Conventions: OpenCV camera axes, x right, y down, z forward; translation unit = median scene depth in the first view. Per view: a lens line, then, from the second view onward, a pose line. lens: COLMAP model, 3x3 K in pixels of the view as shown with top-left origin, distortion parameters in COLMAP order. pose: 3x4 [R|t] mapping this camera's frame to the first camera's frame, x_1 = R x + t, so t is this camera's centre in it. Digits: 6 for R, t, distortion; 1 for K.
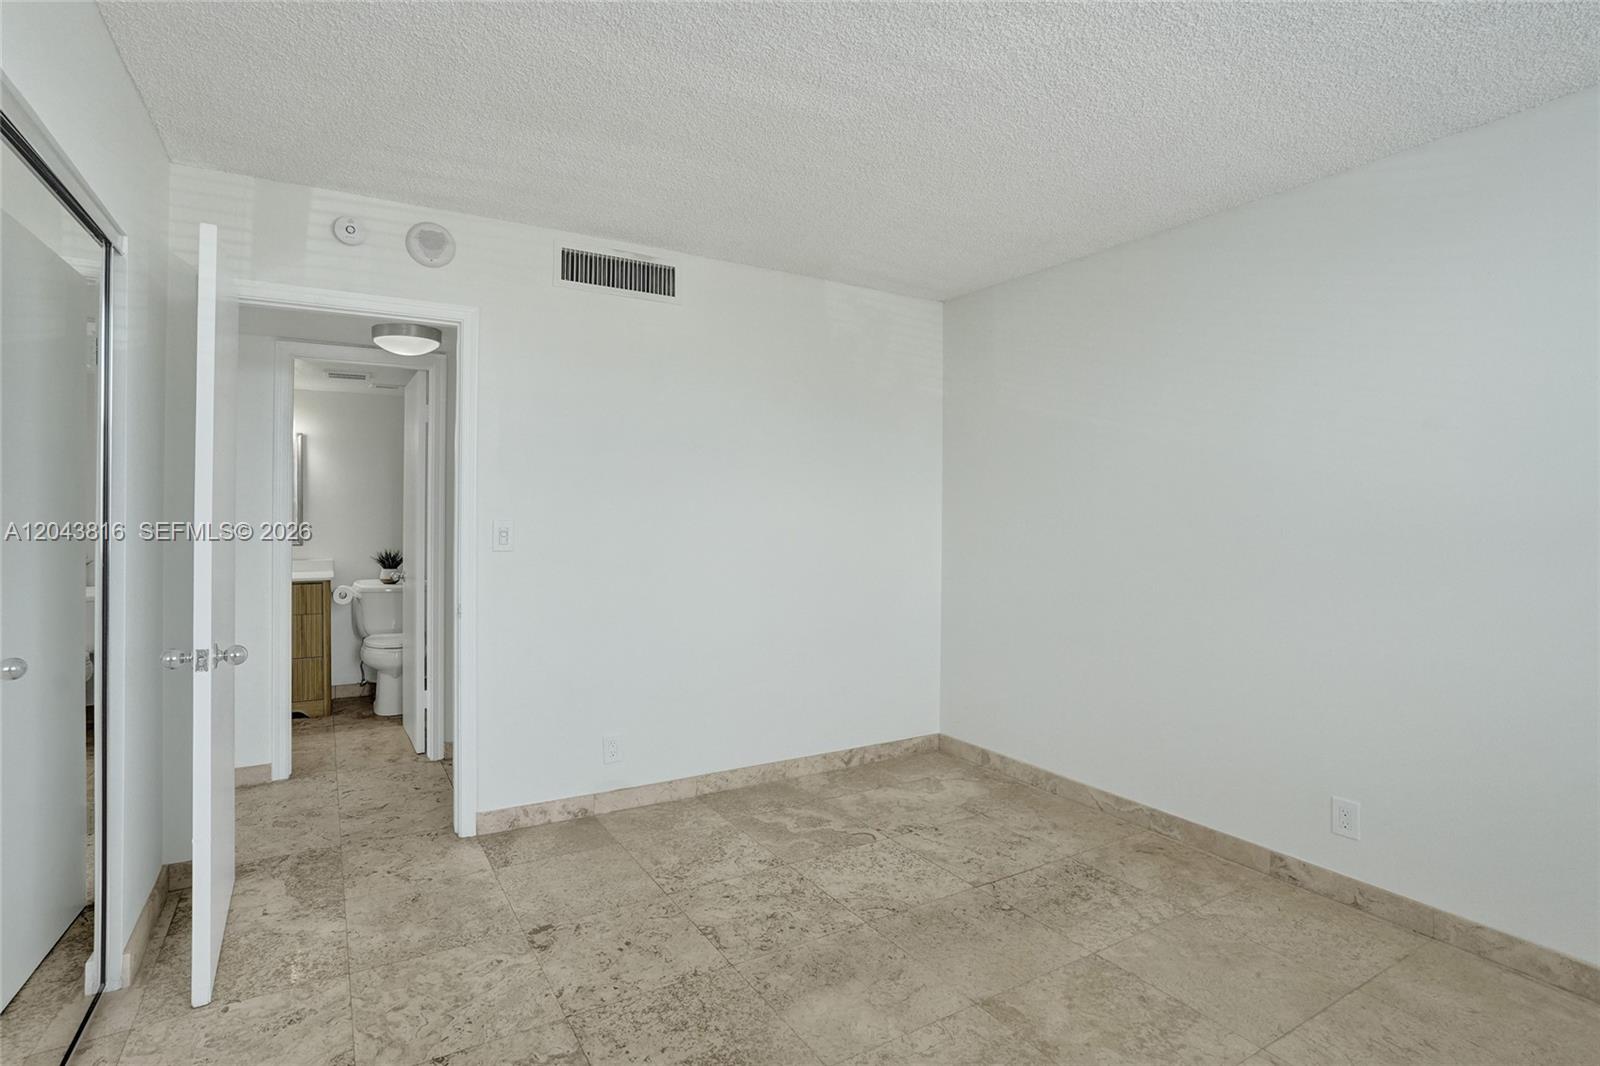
lens RADIAL K [[740.3, 0, 798.9], [0, 740.3, 534.5], [0, 0, 1]] dist [-0.069407, 0.026646]
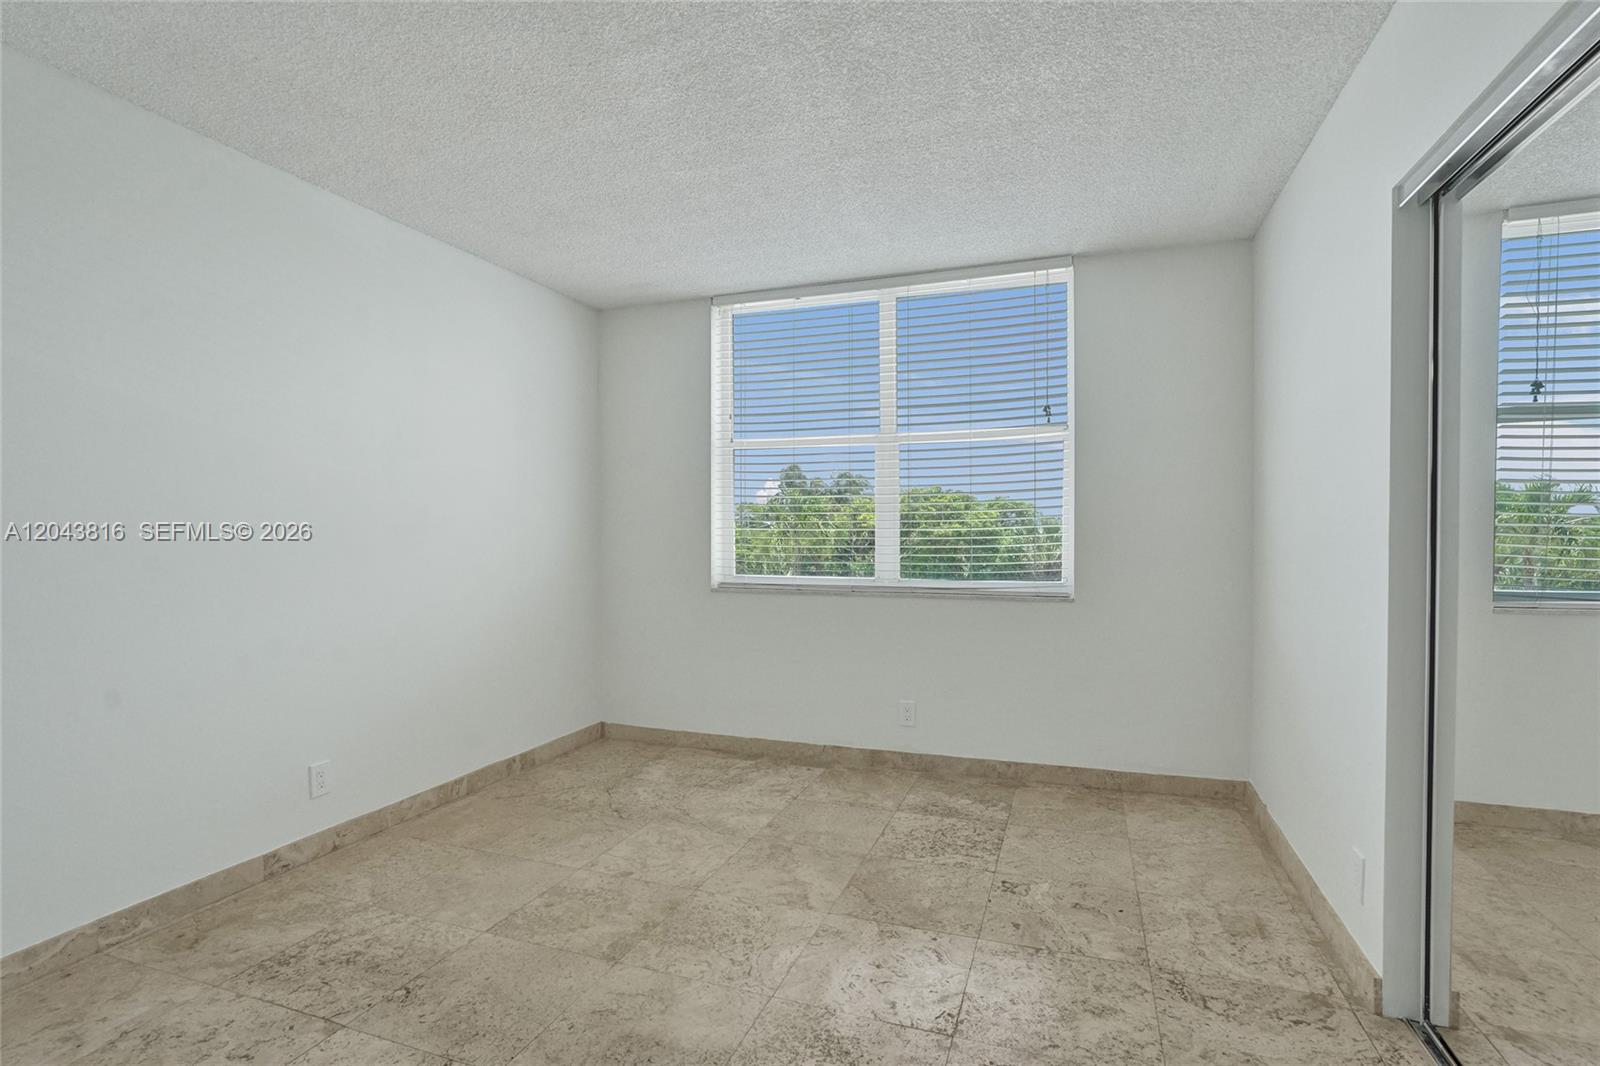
lens RADIAL K [[740.3, 0, 798.9], [0, 740.3, 534.5], [0, 0, 1]] dist [-0.069407, 0.026646]
pose [[-0.592004, -0.014585, 0.805803, -0.587539], [0.018158, 0.999341, 0.031428, -0.006708], [-0.805730, 0.033237, -0.591349, 1.072583]]
